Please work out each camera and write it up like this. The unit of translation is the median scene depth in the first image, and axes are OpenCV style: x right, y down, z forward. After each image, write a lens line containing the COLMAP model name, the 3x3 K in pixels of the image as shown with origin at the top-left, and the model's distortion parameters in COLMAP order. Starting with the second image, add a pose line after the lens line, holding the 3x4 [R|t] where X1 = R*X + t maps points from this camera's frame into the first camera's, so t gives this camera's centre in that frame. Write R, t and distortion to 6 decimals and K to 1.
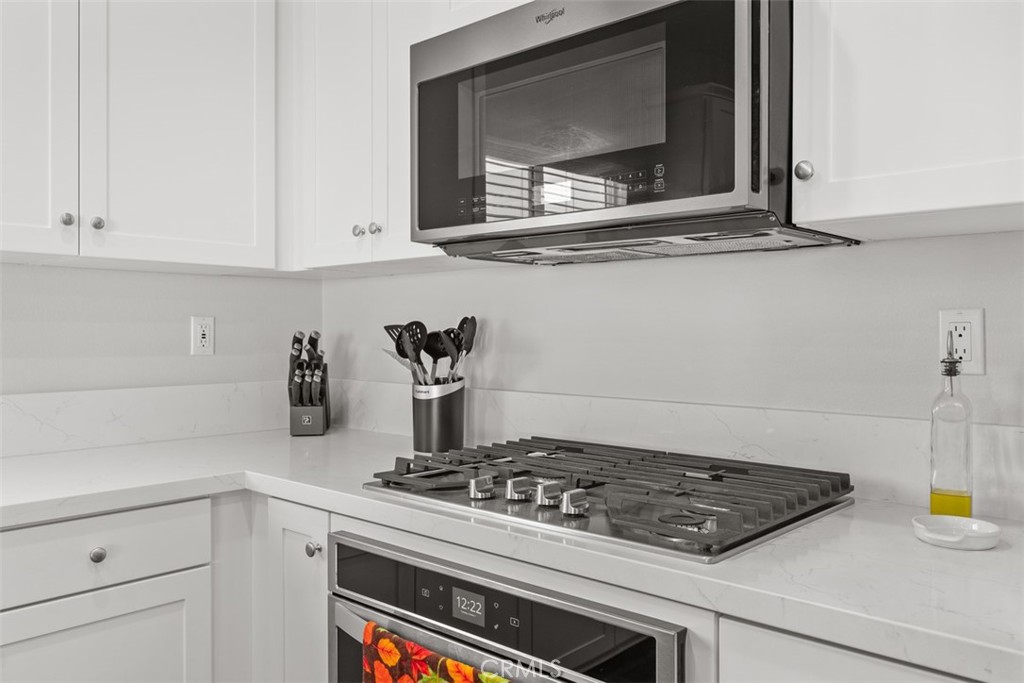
lens RADIAL K [[815.0, 0, 512.3], [0, 815.0, 341.5], [0, 0, 1]] dist [0.004095, 0.000570]
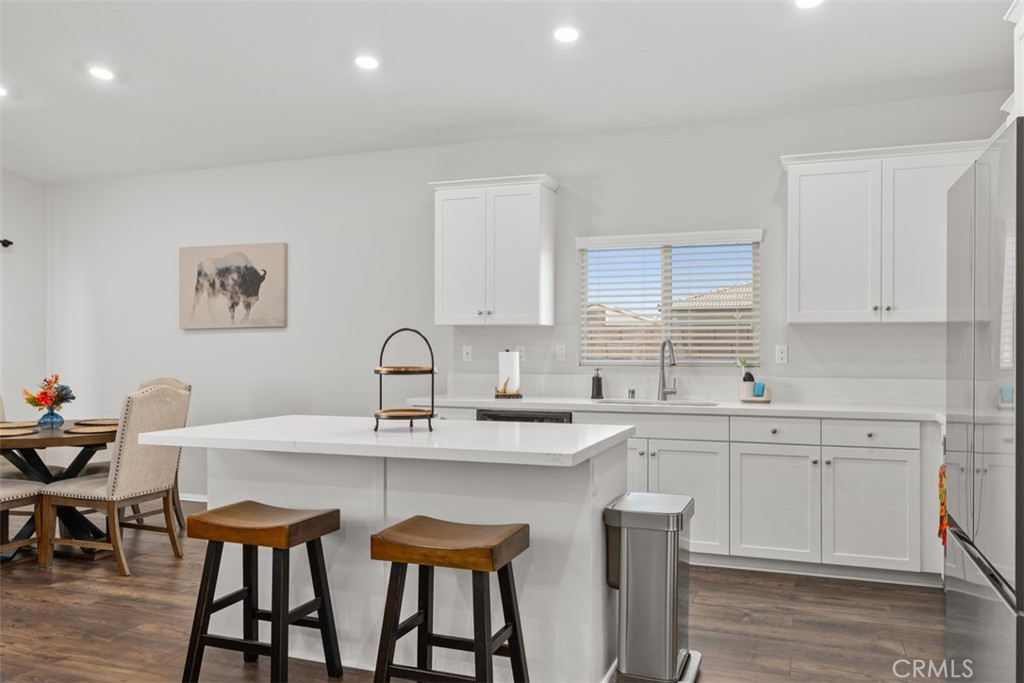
lens RADIAL K [[779.5, 0, 515.2], [0, 779.5, 344.4], [0, 0, 1]] dist [-0.001046, 0.000533]
pose [[0.373609, -0.003304, -0.927581, 1.175589], [-0.017254, 0.999796, -0.010511, 0.007738], [0.927426, 0.019931, 0.373475, -0.862505]]
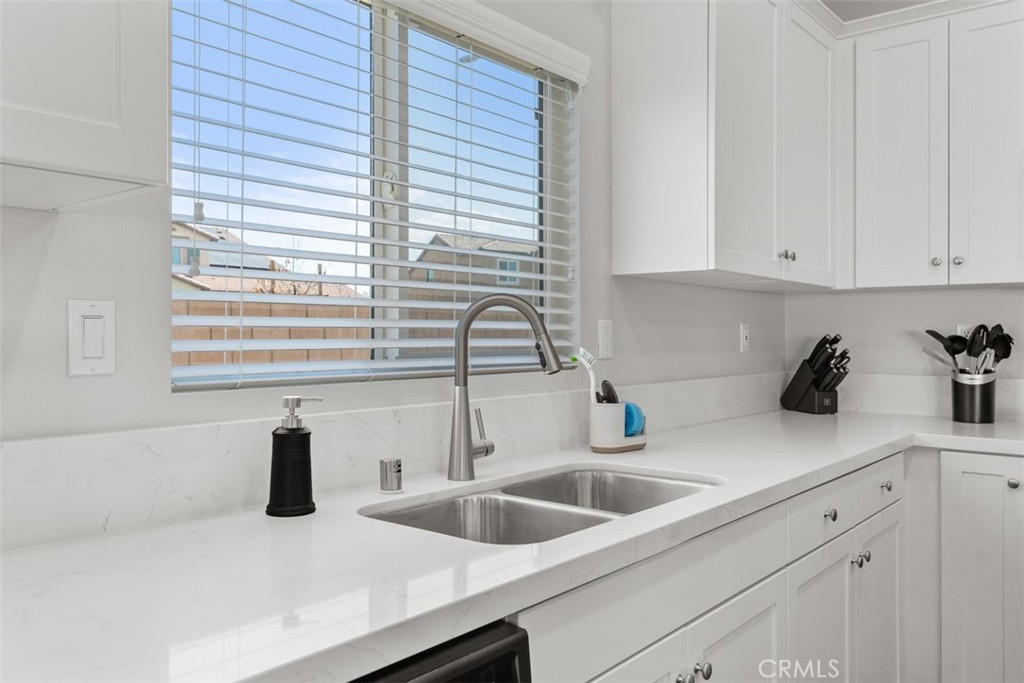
lens RADIAL K [[815.0, 0, 512.0], [0, 815.0, 339.2], [0, 0, 1]] dist [0.004095, 0.000570]
pose [[0.998791, 0.006008, 0.048787, -1.002104], [-0.005666, 0.999958, -0.007147, 0.008759], [-0.048828, 0.006862, 0.998784, -0.353175]]
